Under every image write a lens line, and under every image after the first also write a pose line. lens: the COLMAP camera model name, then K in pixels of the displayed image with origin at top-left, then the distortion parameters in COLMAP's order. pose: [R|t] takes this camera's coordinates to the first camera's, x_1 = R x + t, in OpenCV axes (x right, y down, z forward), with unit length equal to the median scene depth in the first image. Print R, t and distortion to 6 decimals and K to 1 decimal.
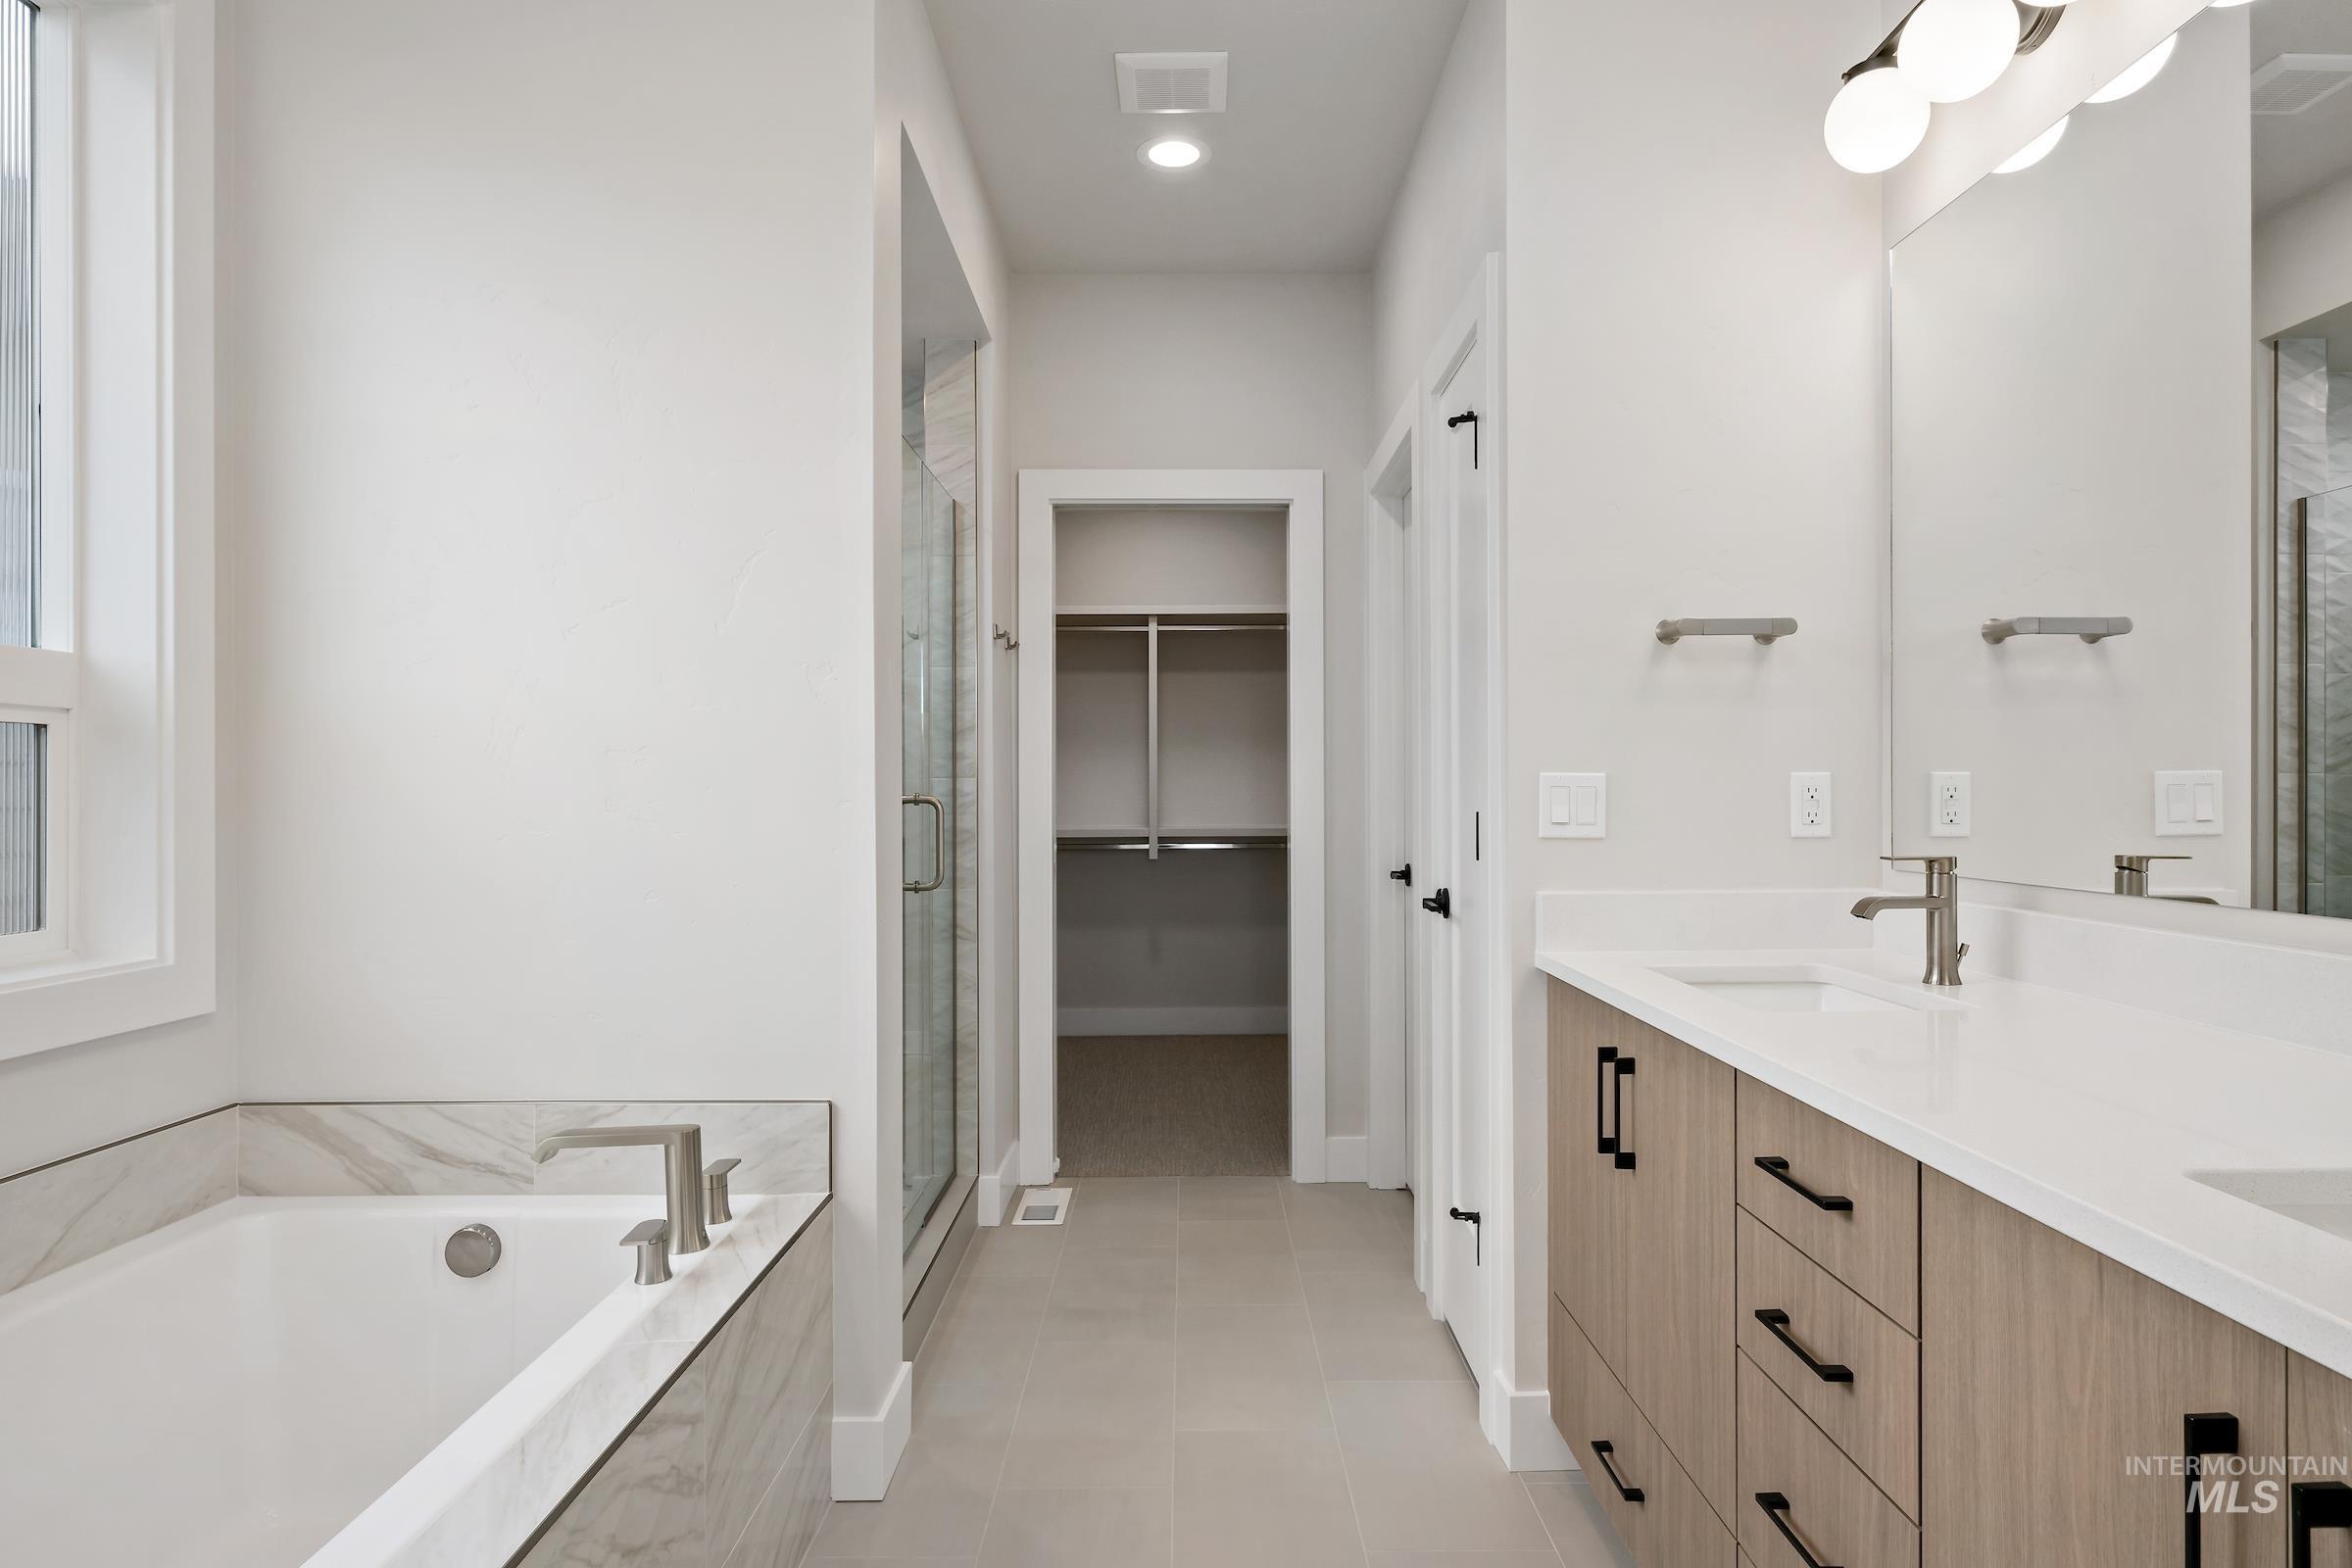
lens RADIAL K [[1338.7, 0, 1188.3], [0, 1338.7, 788.7], [0, 0, 1]] dist [-0.002083, 0.000051]
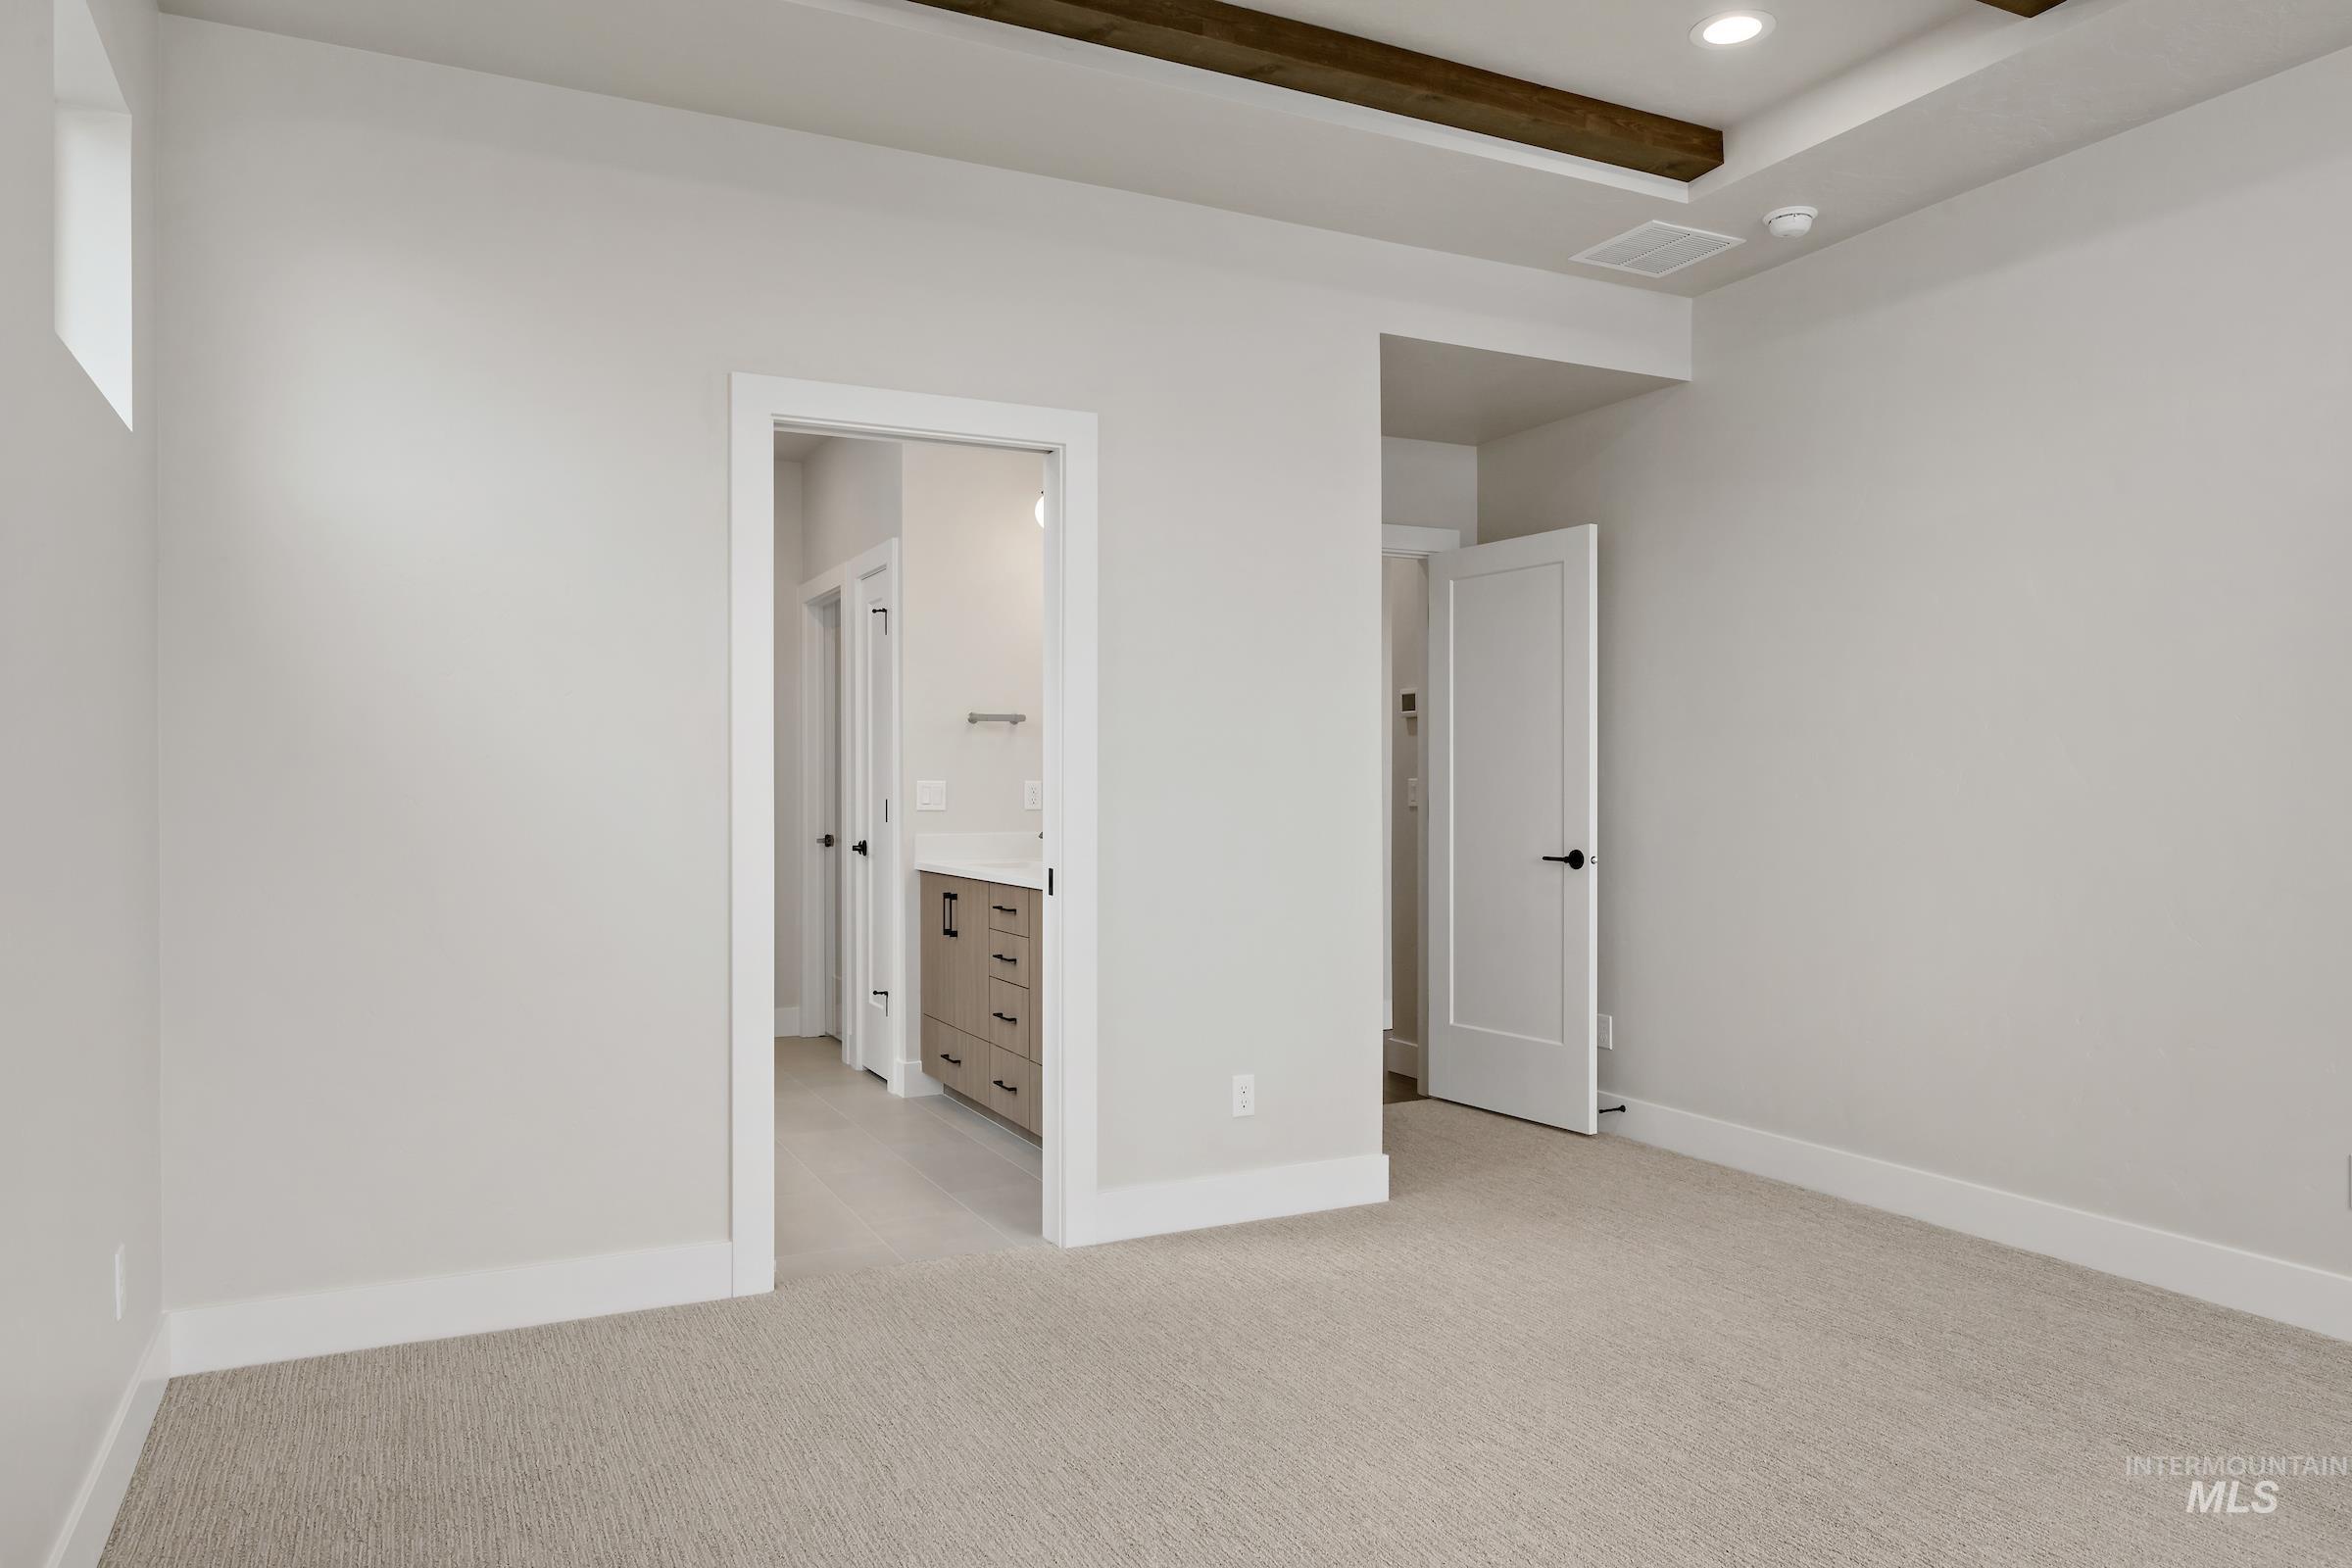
lens RADIAL K [[1579.2, 0, 1191.4], [0, 1579.2, 803.7], [0, 0, 1]] dist [0.002435, -0.001208]
pose [[0.897597, -0.002080, 0.440811, -0.377091], [-0.002159, 0.999956, 0.009114, 0.000969], [-0.440811, -0.009133, 0.897553, -1.208352]]
